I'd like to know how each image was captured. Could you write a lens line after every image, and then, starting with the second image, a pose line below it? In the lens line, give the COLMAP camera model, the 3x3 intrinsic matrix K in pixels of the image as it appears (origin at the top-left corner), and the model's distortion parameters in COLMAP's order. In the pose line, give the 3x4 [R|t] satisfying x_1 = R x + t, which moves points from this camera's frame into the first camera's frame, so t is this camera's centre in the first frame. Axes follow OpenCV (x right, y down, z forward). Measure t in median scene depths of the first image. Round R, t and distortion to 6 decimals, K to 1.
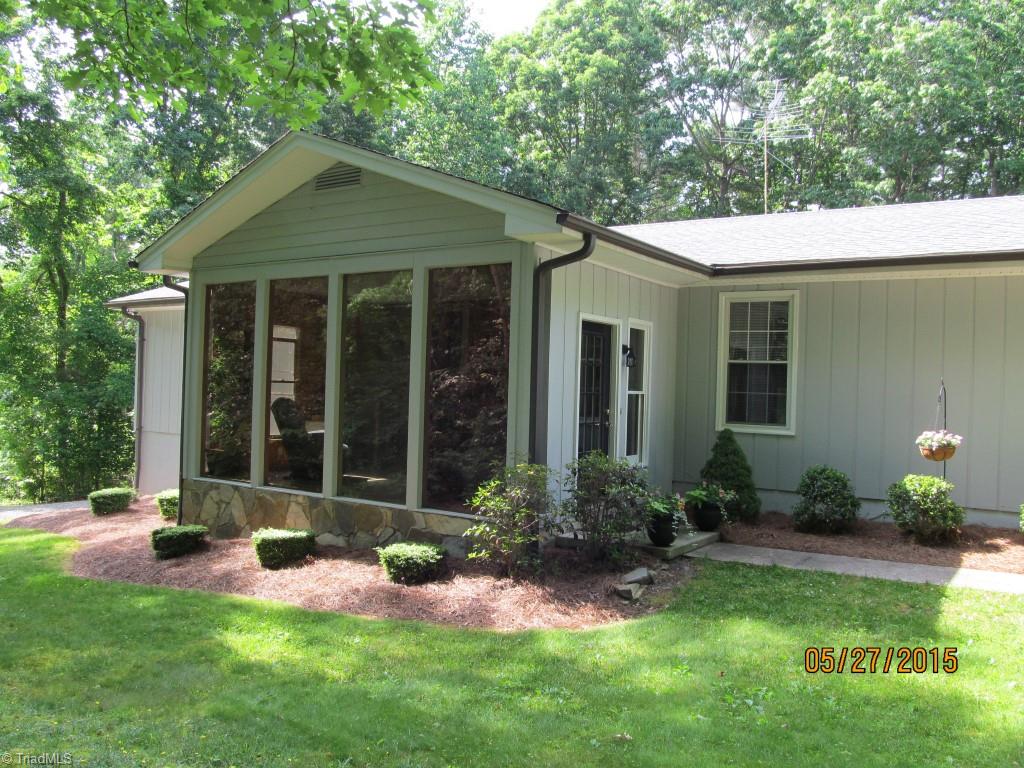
lens RADIAL K [[845.9, 0, 512.0], [0, 845.9, 384.0], [0, 0, 1]] dist [-0.063951, 0.011198]
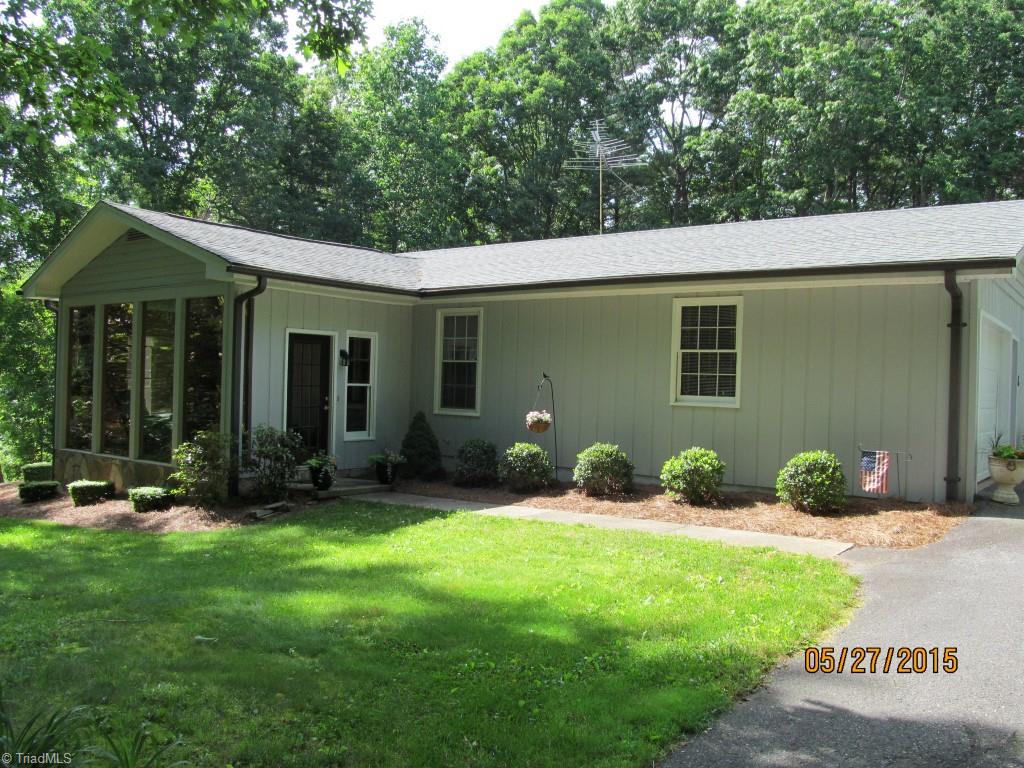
lens RADIAL K [[838.7, 0, 512.0], [0, 838.7, 384.0], [0, 0, 1]] dist [-0.064708, 0.009126]
pose [[0.998808, -0.003878, -0.048650, 0.130079], [0.004110, 0.999981, 0.004669, 0.001076], [0.048631, -0.004863, 0.998805, -0.093936]]
